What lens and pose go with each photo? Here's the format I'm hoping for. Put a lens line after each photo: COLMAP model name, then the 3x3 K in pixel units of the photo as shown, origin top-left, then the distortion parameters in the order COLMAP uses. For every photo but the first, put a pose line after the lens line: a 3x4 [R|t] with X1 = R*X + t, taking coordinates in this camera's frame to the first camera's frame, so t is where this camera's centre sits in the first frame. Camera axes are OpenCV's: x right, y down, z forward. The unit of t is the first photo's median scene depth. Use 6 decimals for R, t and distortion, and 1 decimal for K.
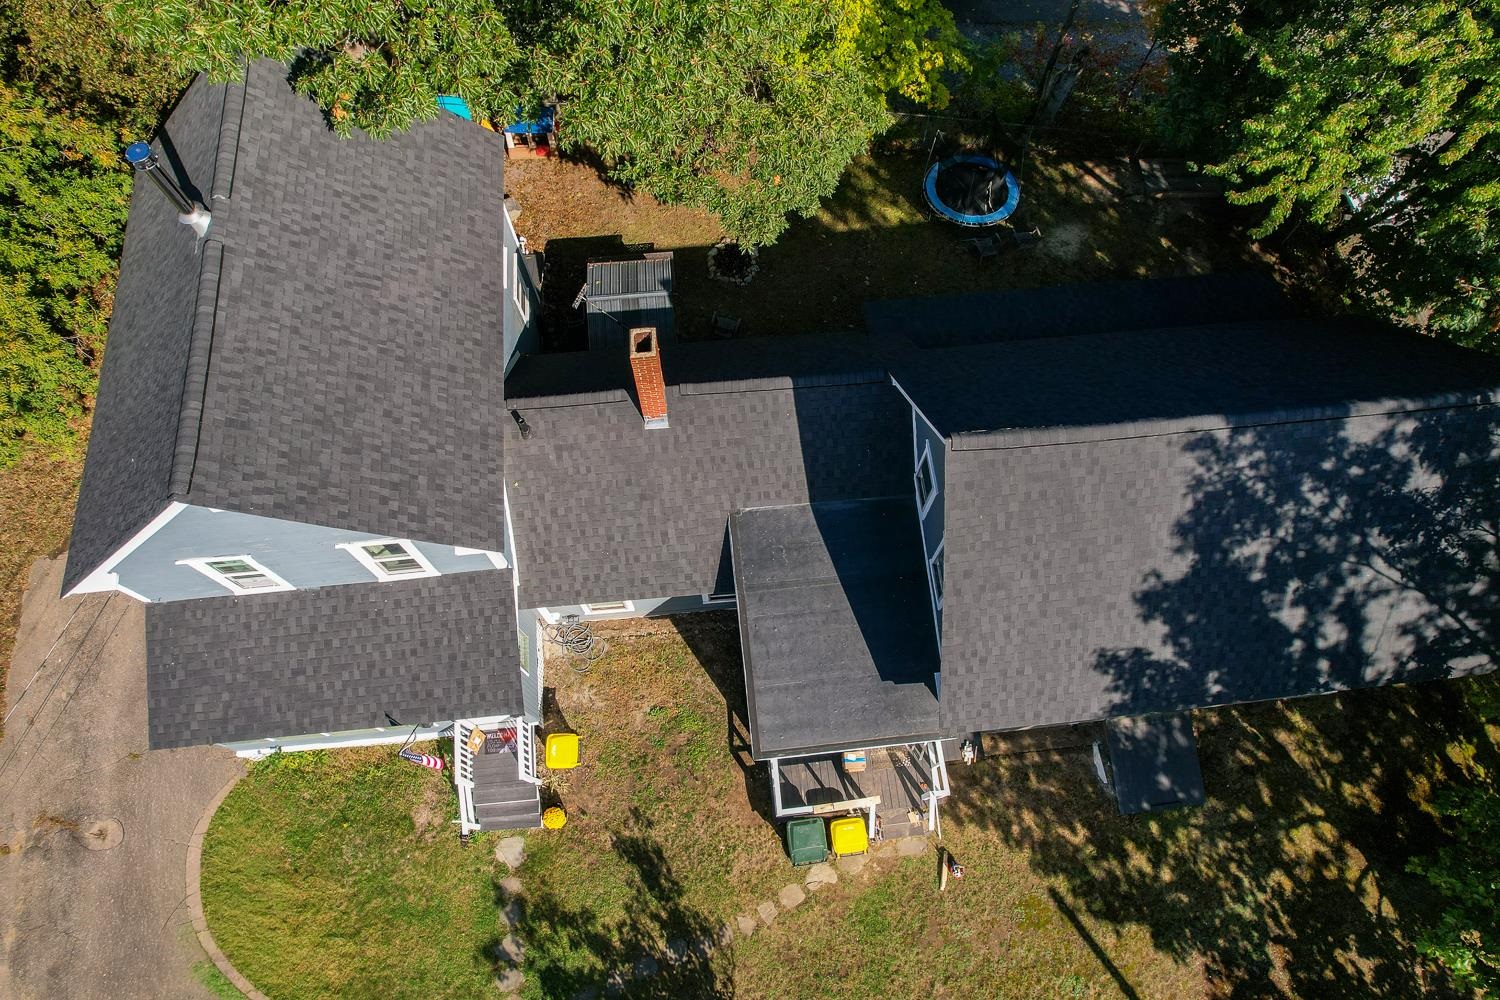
lens RADIAL K [[956.1, 0, 752.5], [0, 956.1, 505.7], [0, 0, 1]] dist [-0.081182, 0.065652]
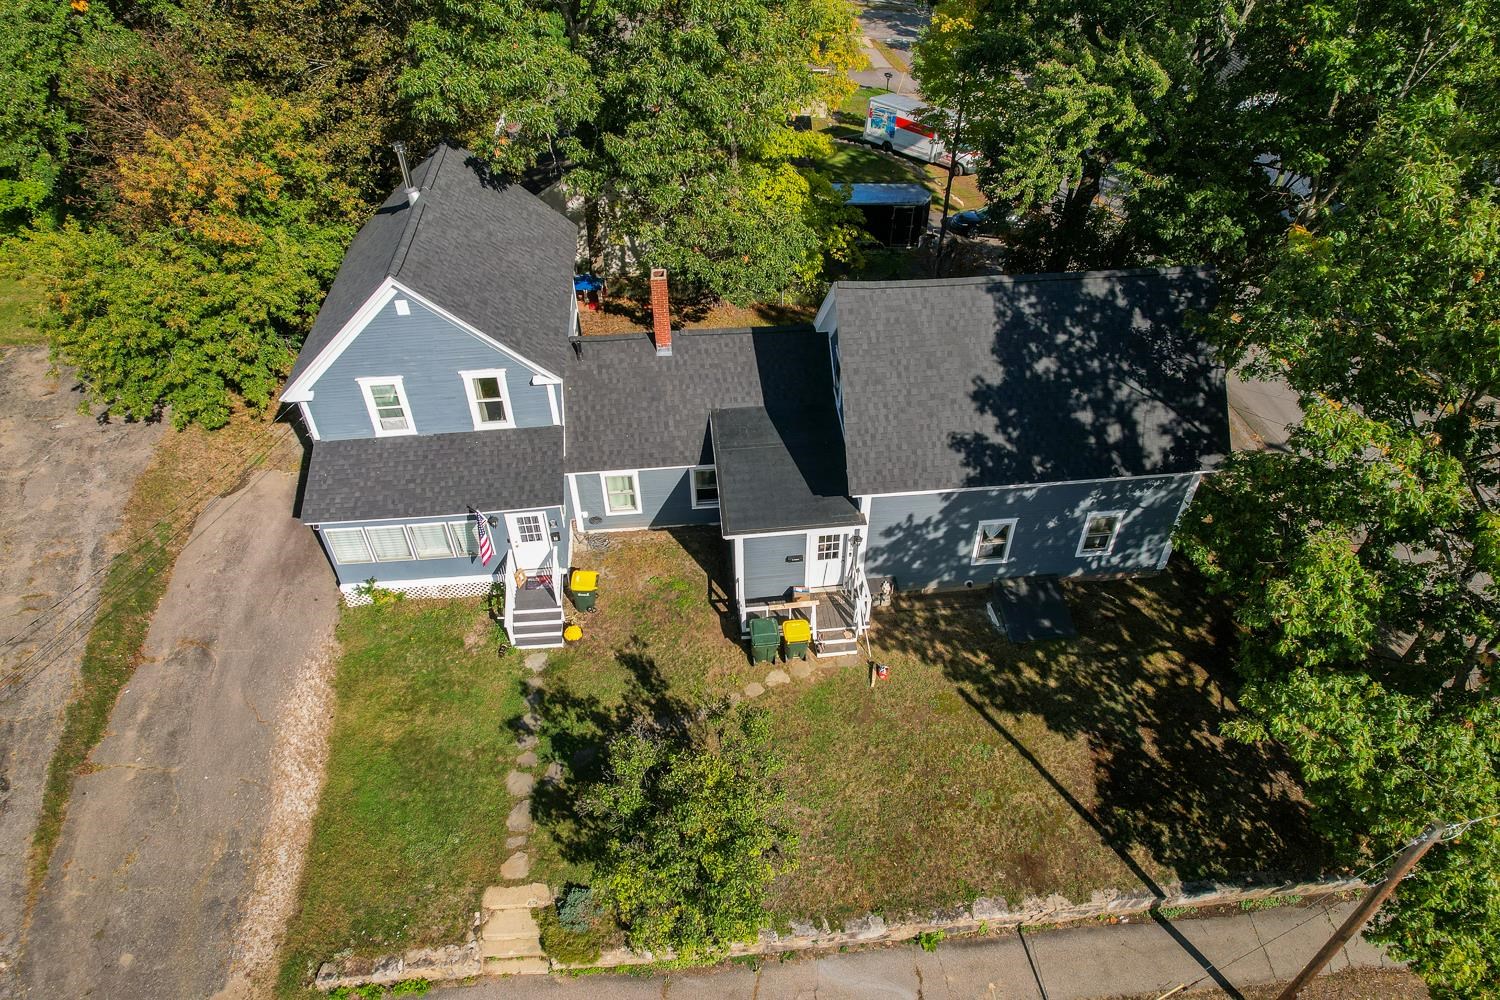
lens RADIAL K [[956.1, 0, 757.2], [0, 956.1, 505.6], [0, 0, 1]] dist [-0.081182, 0.065652]
pose [[0.999977, -0.003688, -0.005697, 0.054252], [0.000815, 0.898629, -0.438709, 0.759782], [0.006738, 0.438694, 0.898611, -0.261937]]
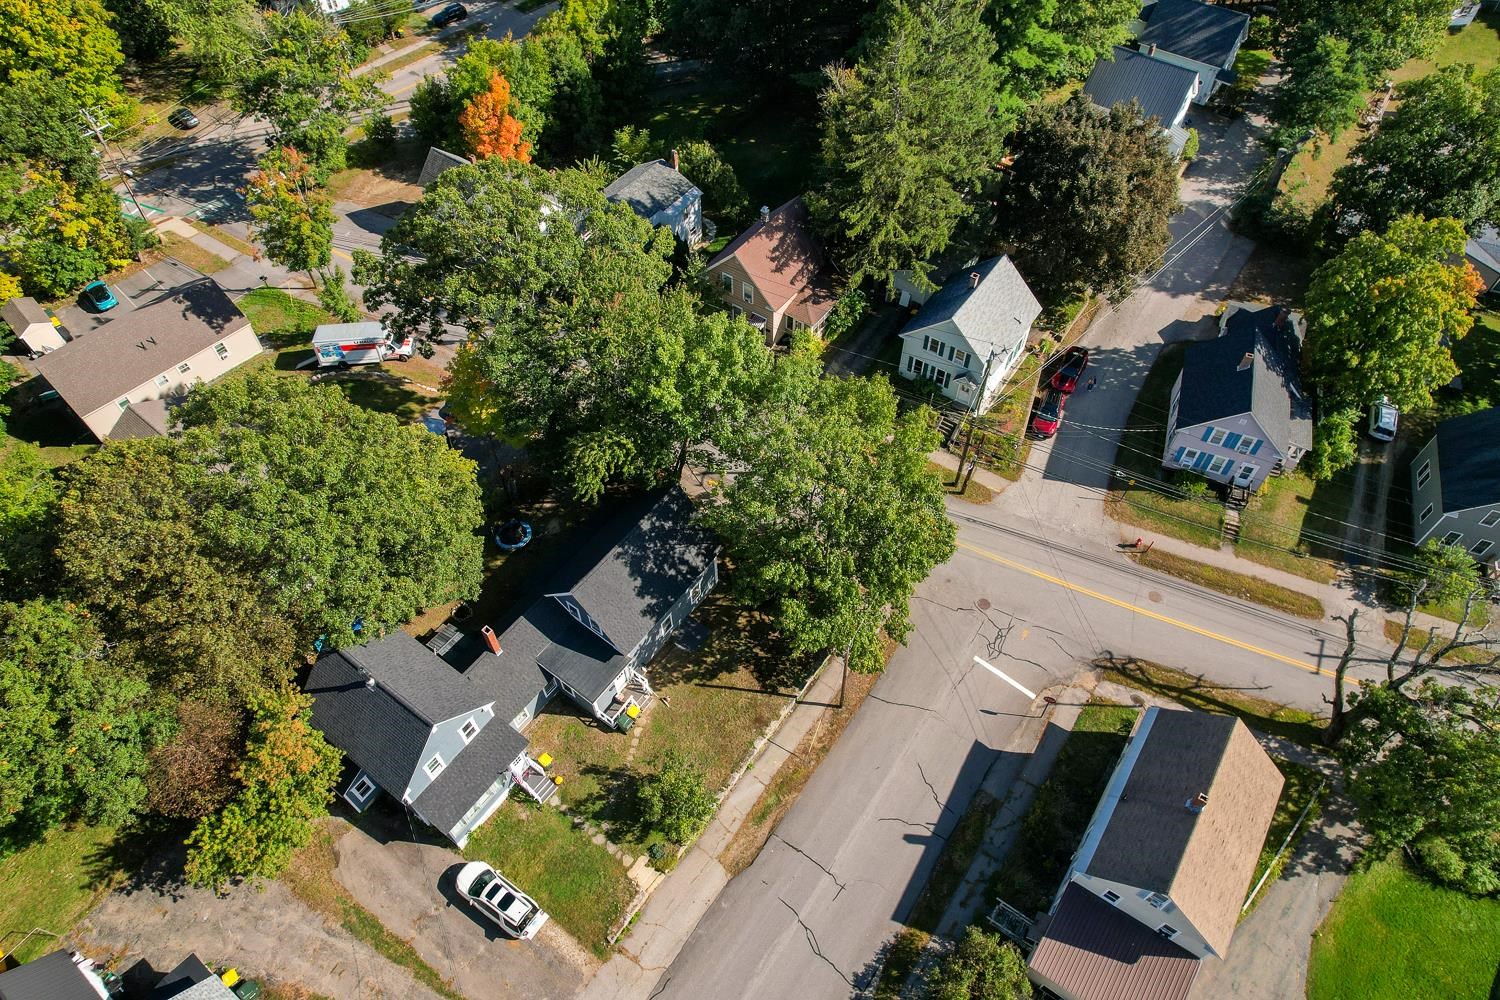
lens RADIAL K [[956.1, 0, 756.8], [0, 956.1, 498.4], [0, 0, 1]] dist [-0.081182, 0.065652]
pose [[0.662212, -0.594042, 0.456716, -0.633835], [0.698136, 0.710525, -0.088090, 0.401020], [-0.272179, 0.377185, 0.885240, -2.123947]]
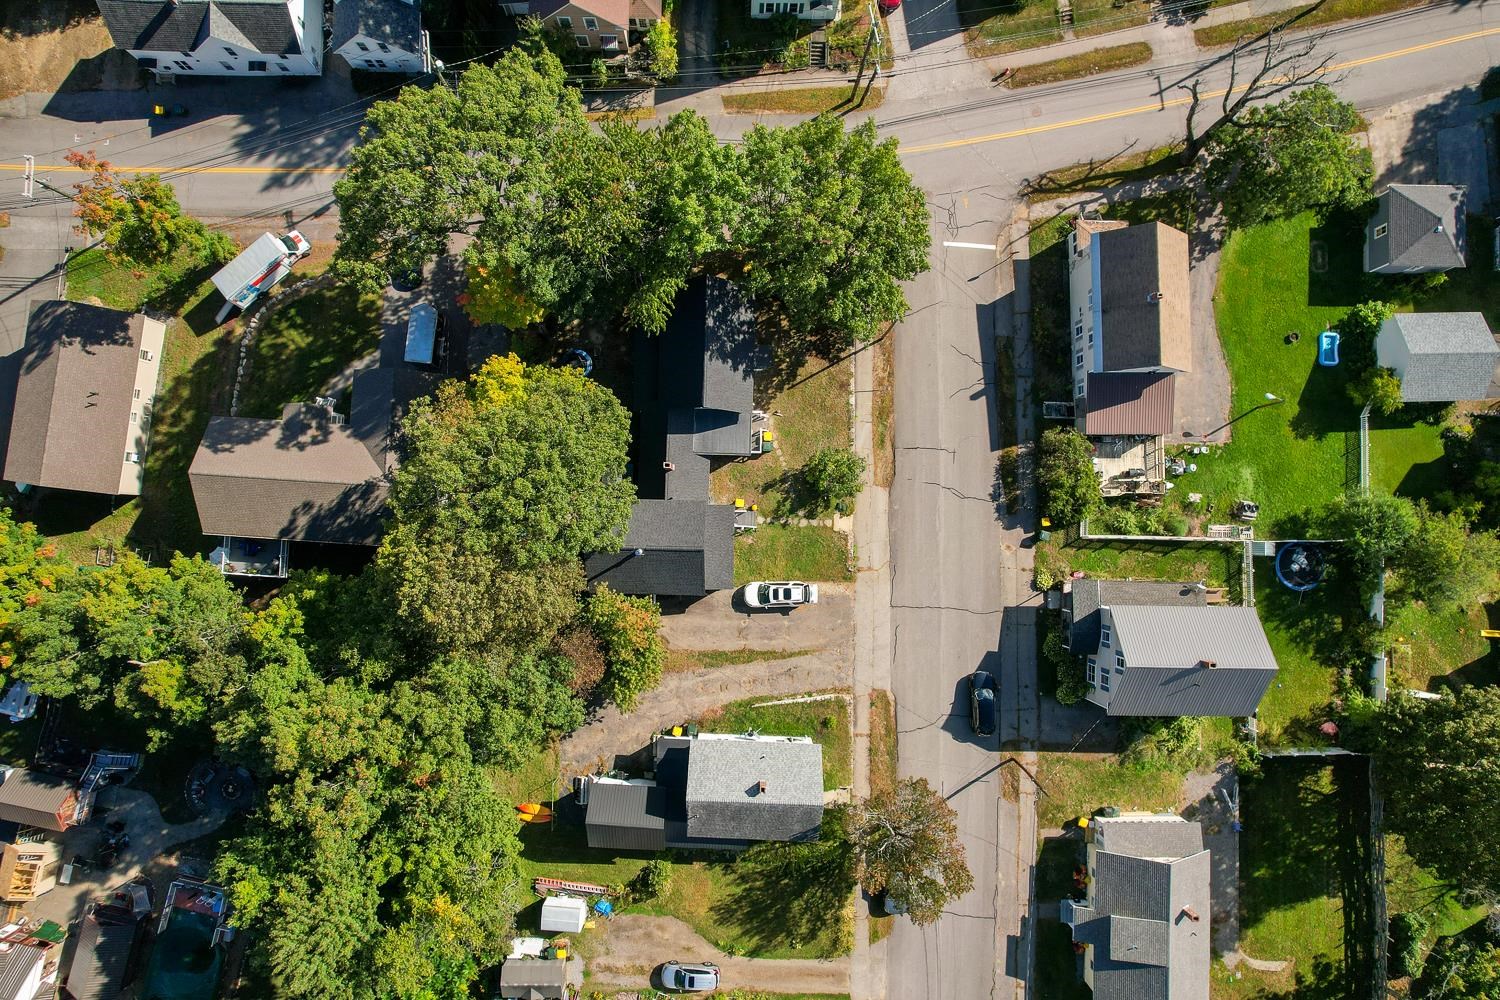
lens RADIAL K [[956.1, 0, 751.6], [0, 956.1, 493.5], [0, 0, 1]] dist [-0.081182, 0.065652]
pose [[0.124419, -0.991950, 0.023545, -0.251759], [0.917320, 0.124039, 0.378336, -1.262487], [-0.378211, -0.025474, 0.925369, -2.832861]]
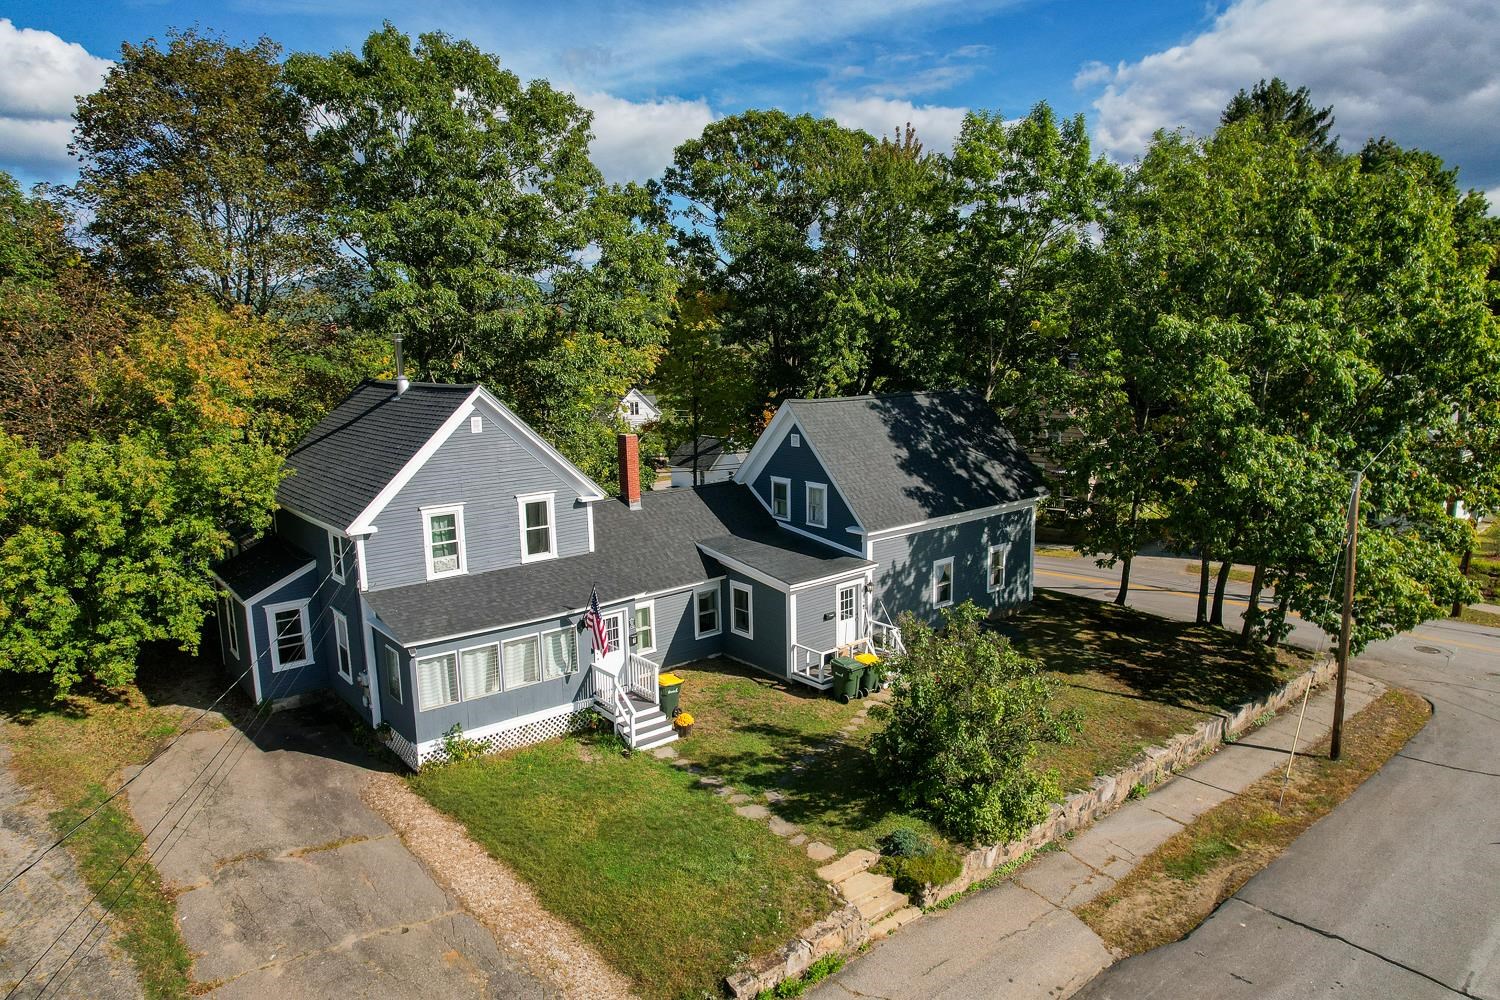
lens RADIAL K [[956.1, 0, 754.8], [0, 956.1, 497.3], [0, 0, 1]] dist [-0.081182, 0.065652]
pose [[0.825906, -0.110840, 0.552806, -0.818216], [0.531318, 0.481043, -0.697351, 1.144536], [-0.188629, 0.869662, 0.456188, 0.138481]]
